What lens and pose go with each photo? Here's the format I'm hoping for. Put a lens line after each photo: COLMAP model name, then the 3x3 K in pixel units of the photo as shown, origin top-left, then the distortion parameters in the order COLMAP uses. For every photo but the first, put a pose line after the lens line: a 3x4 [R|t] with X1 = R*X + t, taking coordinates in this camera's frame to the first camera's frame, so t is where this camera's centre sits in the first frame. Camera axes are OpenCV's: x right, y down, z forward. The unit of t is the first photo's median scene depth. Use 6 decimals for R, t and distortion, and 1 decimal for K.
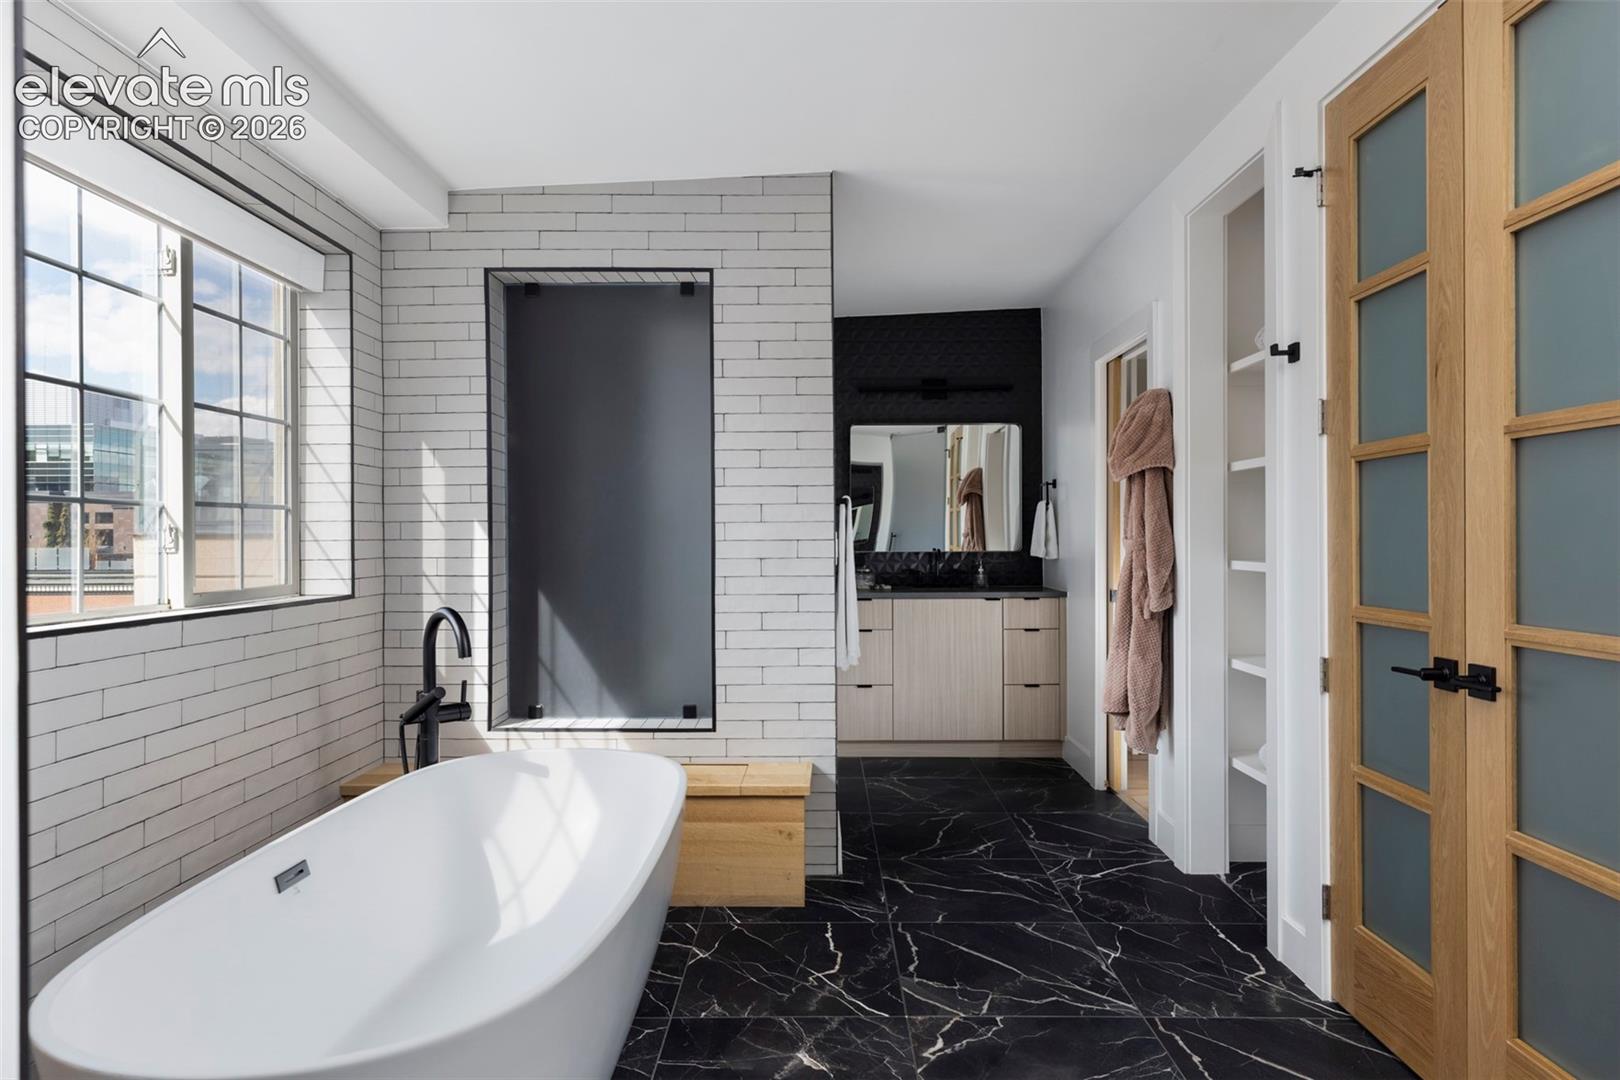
lens RADIAL K [[1016.5, 0, 810.0], [0, 1016.5, 540.0], [0, 0, 1]] dist [0.000905, 0.000202]
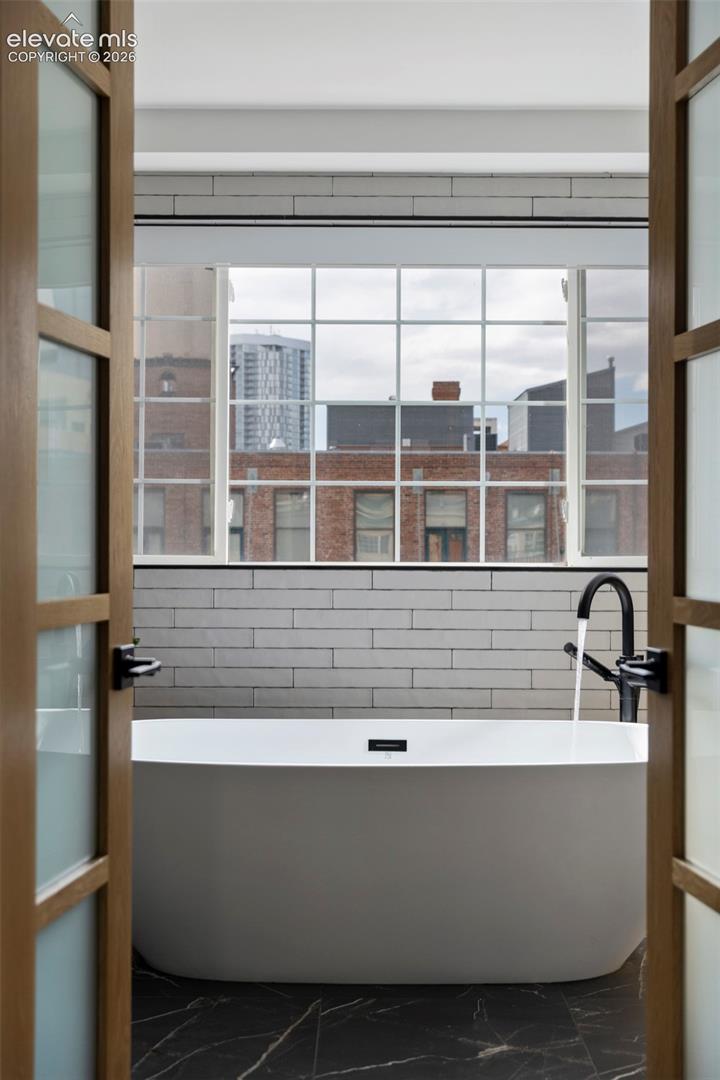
lens RADIAL K [[1454.6, 0, 360.0], [0, 1454.6, 540.0], [0, 0, 1]] dist [-0.000573, 0.005939]
pose [[0.000727, 0.023332, -0.999728, 1.277464], [-0.009351, 0.999684, 0.023324, -0.005342], [0.999956, 0.009331, 0.000945, 0.805537]]
